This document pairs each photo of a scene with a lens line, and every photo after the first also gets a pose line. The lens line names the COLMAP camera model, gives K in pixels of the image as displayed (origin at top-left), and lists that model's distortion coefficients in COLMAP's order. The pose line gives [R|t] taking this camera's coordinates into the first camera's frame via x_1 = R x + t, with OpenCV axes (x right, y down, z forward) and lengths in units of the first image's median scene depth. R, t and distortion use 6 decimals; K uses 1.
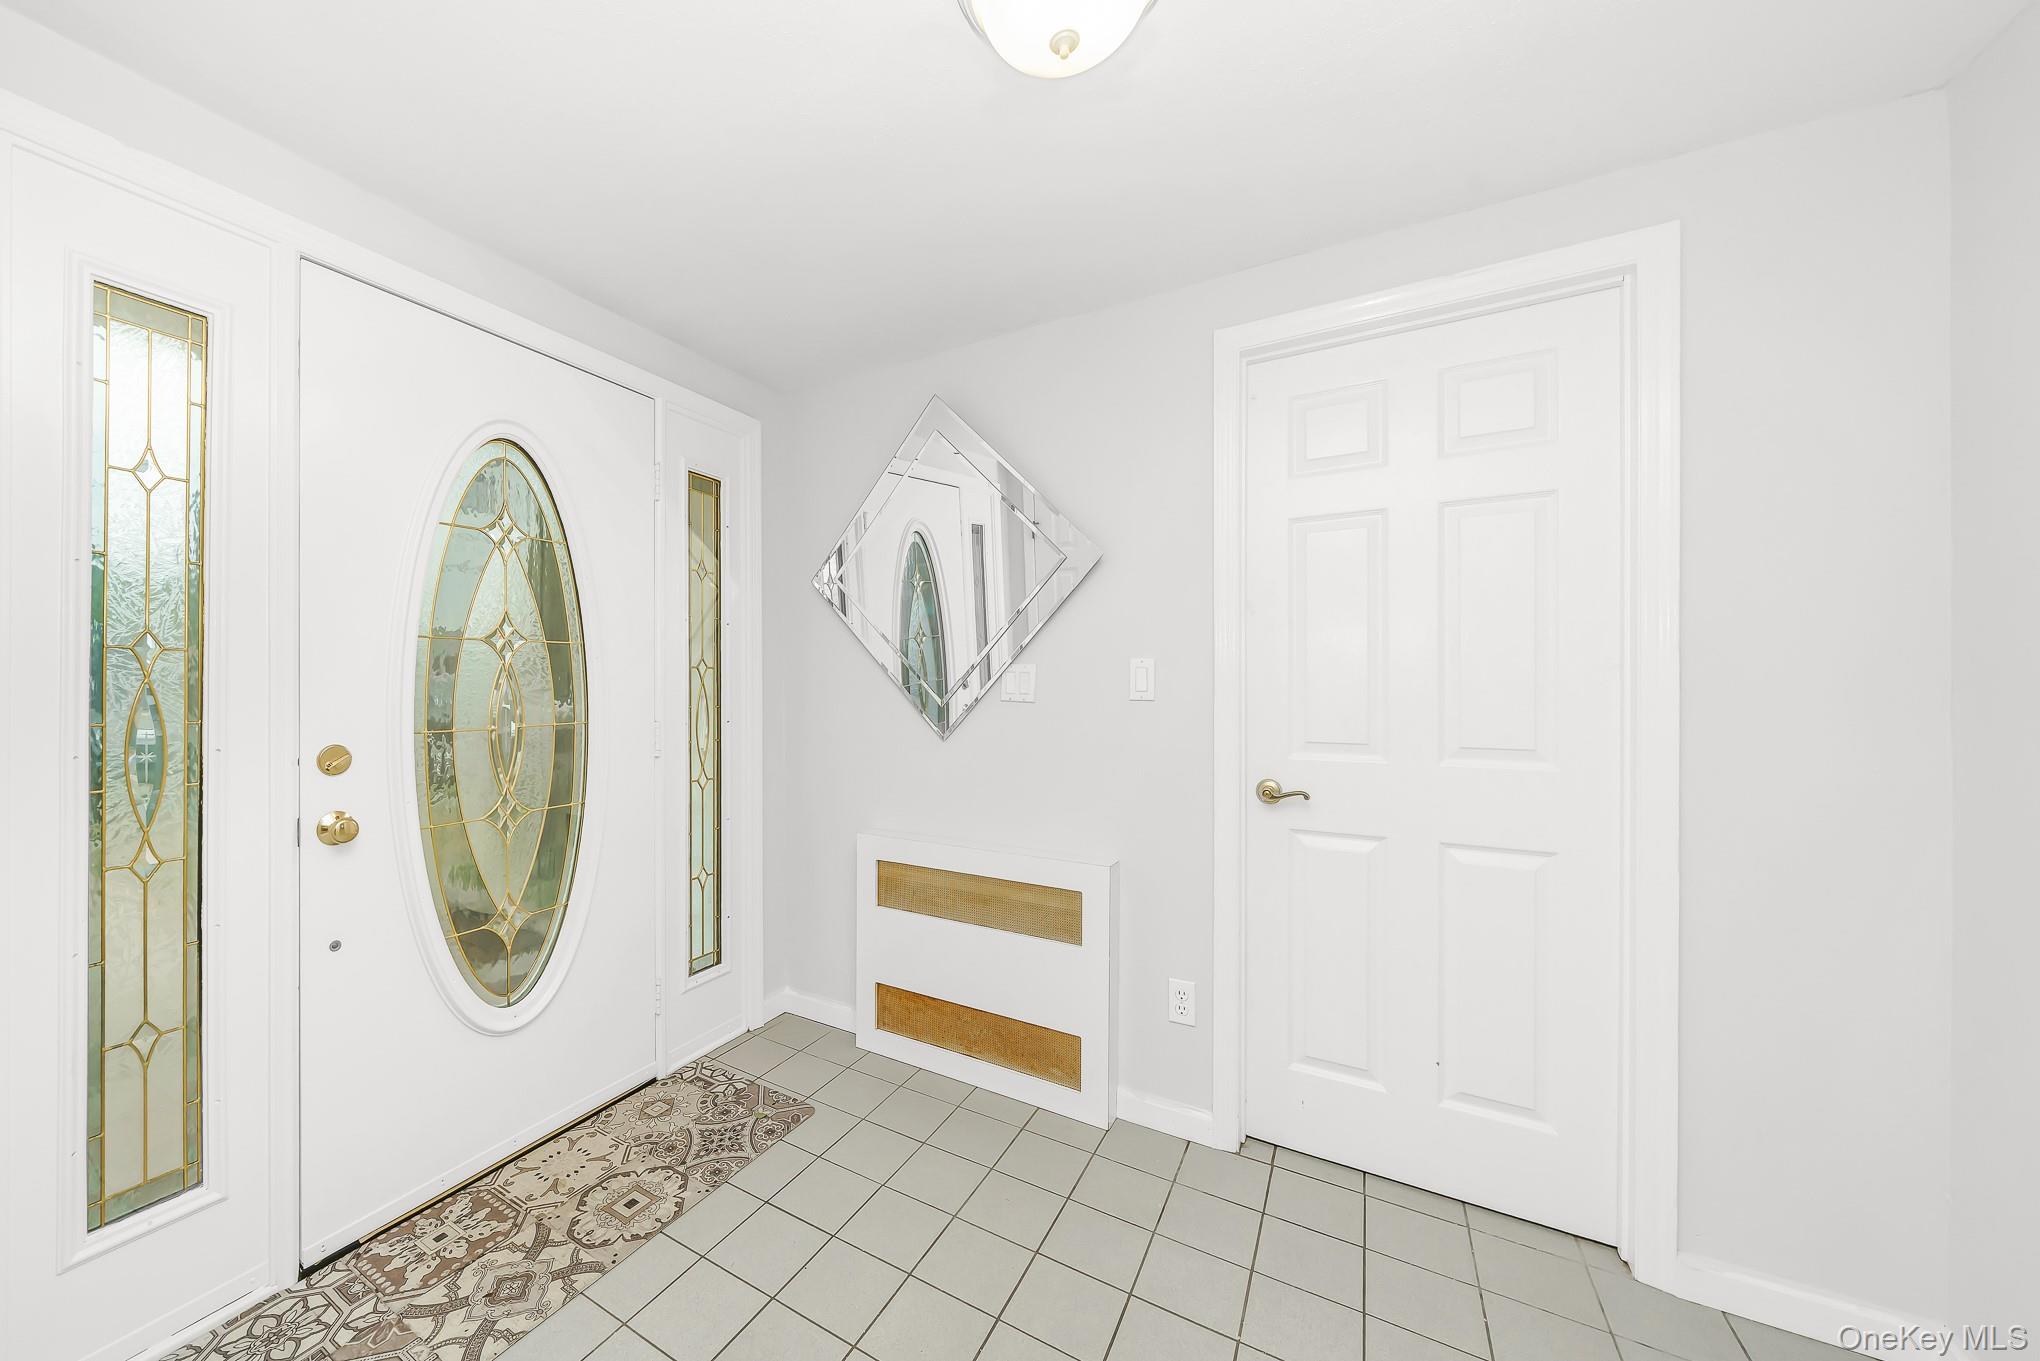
lens RADIAL K [[749.7, 0, 1021.1], [0, 749.7, 677.8], [0, 0, 1]] dist [-0.002483, -0.000324]
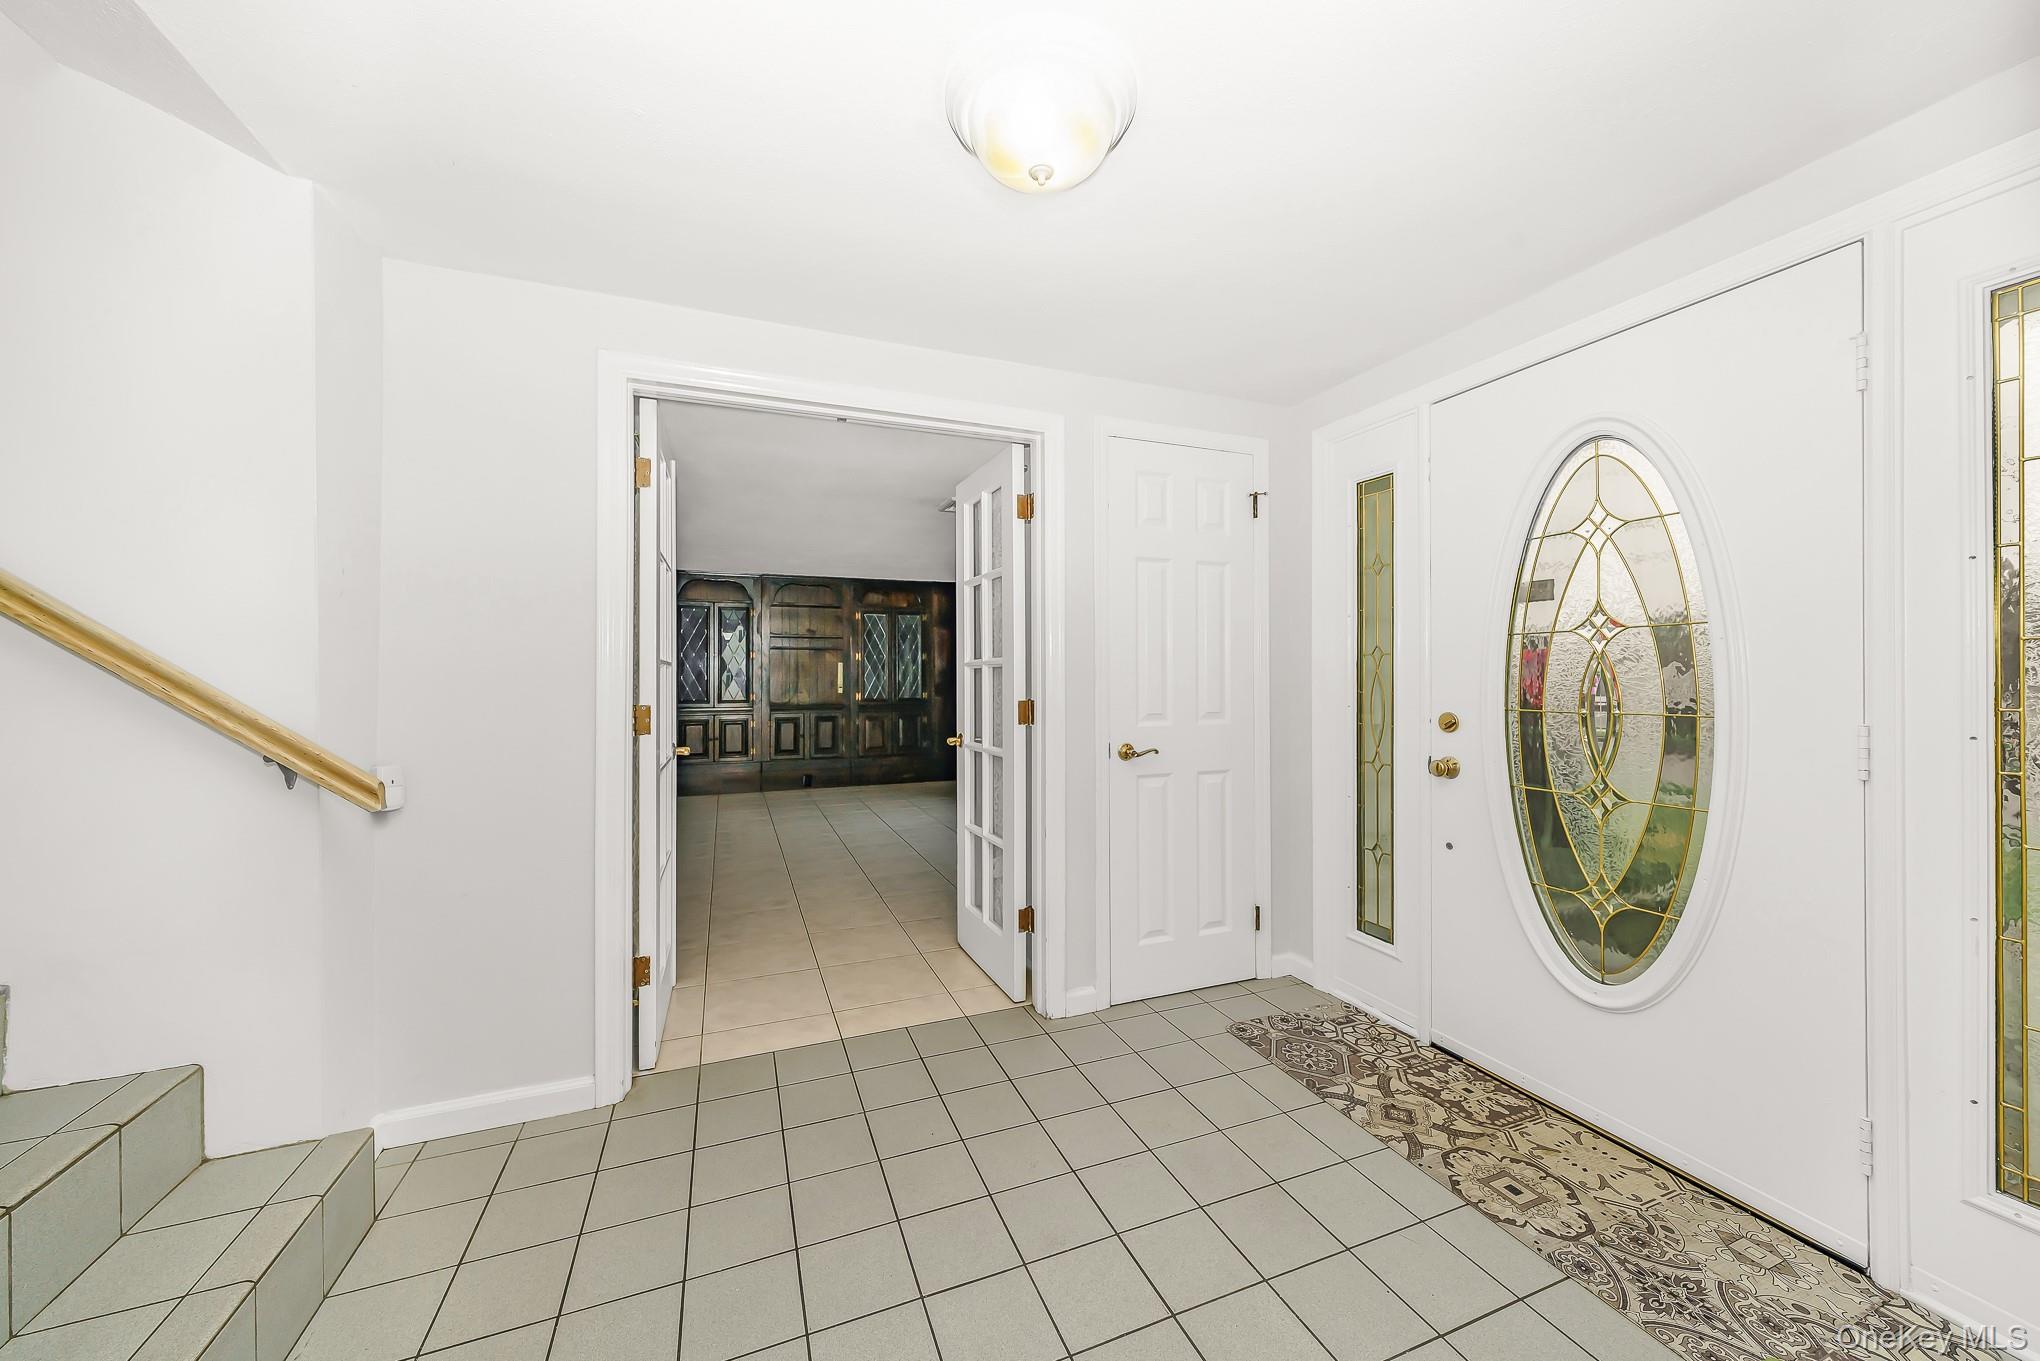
lens RADIAL K [[737.7, 0, 1005.2], [0, 737.7, 674.7], [0, 0, 1]] dist [-0.000692, -0.000128]
pose [[-0.694293, 0.005609, -0.719671, 0.664571], [0.009066, 0.999958, -0.000952, 0.005294], [0.719636, -0.007185, -0.694315, 1.206583]]
